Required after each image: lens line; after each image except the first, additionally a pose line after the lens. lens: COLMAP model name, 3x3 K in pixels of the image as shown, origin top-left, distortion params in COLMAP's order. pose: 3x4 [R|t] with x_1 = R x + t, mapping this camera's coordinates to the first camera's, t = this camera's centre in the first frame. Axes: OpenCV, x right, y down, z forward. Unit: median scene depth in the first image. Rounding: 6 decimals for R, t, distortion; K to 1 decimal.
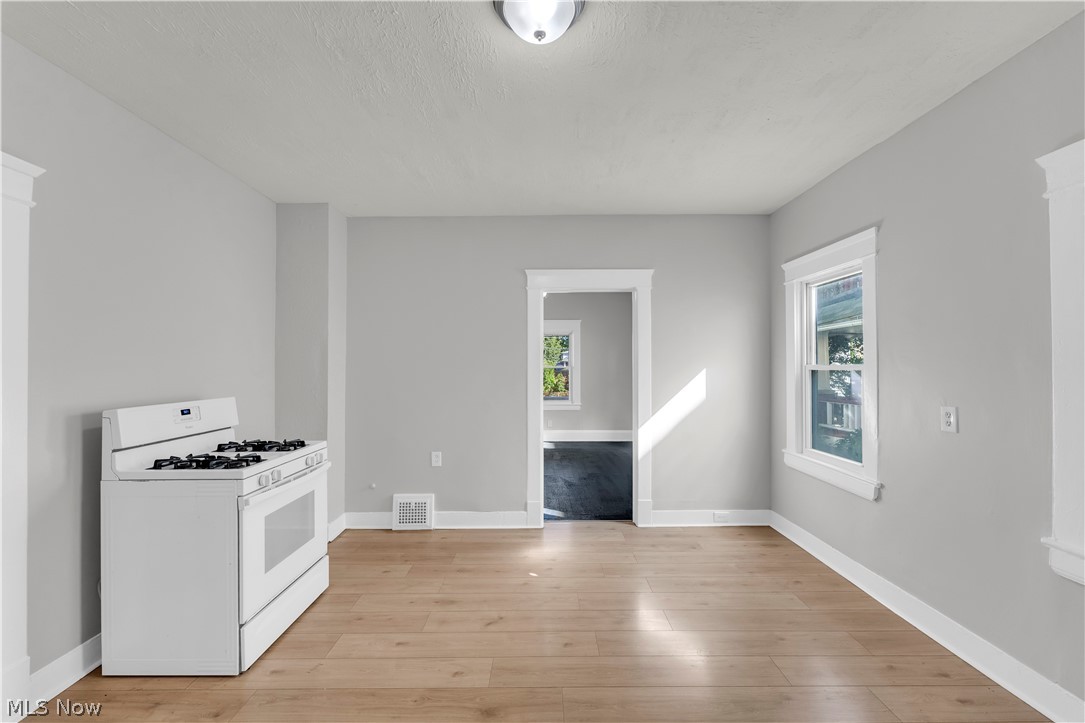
lens RADIAL K [[440.3, 0, 540.5], [0, 440.3, 364.3], [0, 0, 1]] dist [0.000226, 0.000019]
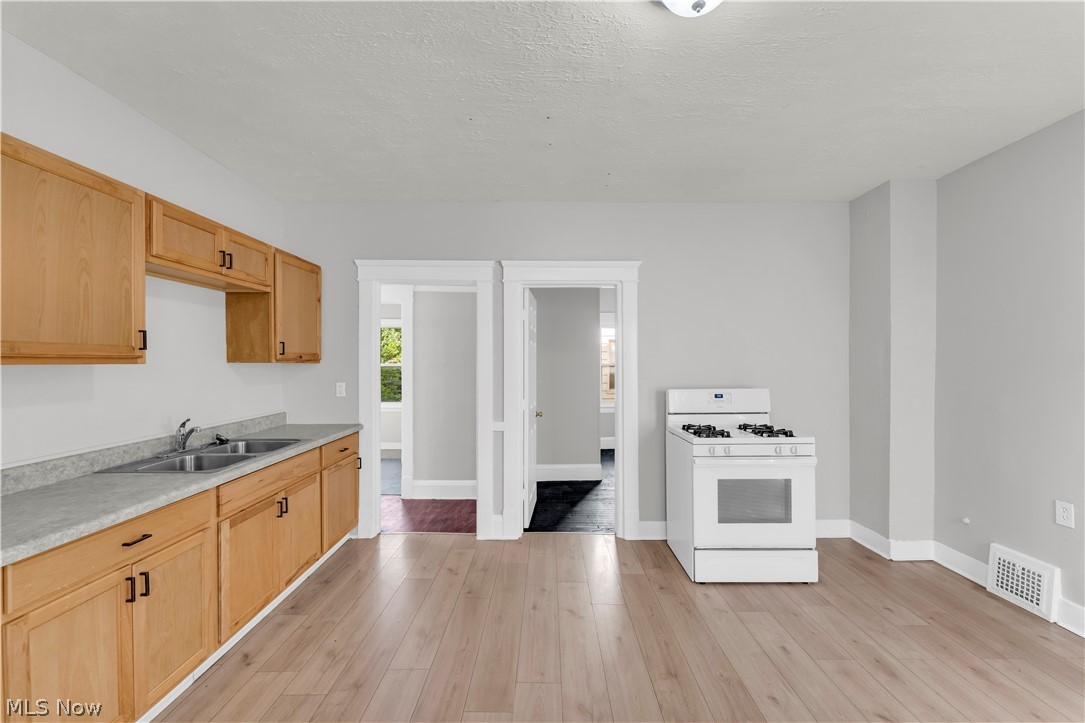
lens RADIAL K [[440.3, 0, 542.0], [0, 440.3, 363.3], [0, 0, 1]] dist [0.000226, 0.000019]
pose [[-0.000944, 0.004413, -0.999990, 0.522841], [0.008473, 0.999954, 0.004405, -0.006684], [0.999964, -0.008469, -0.000981, 0.372719]]
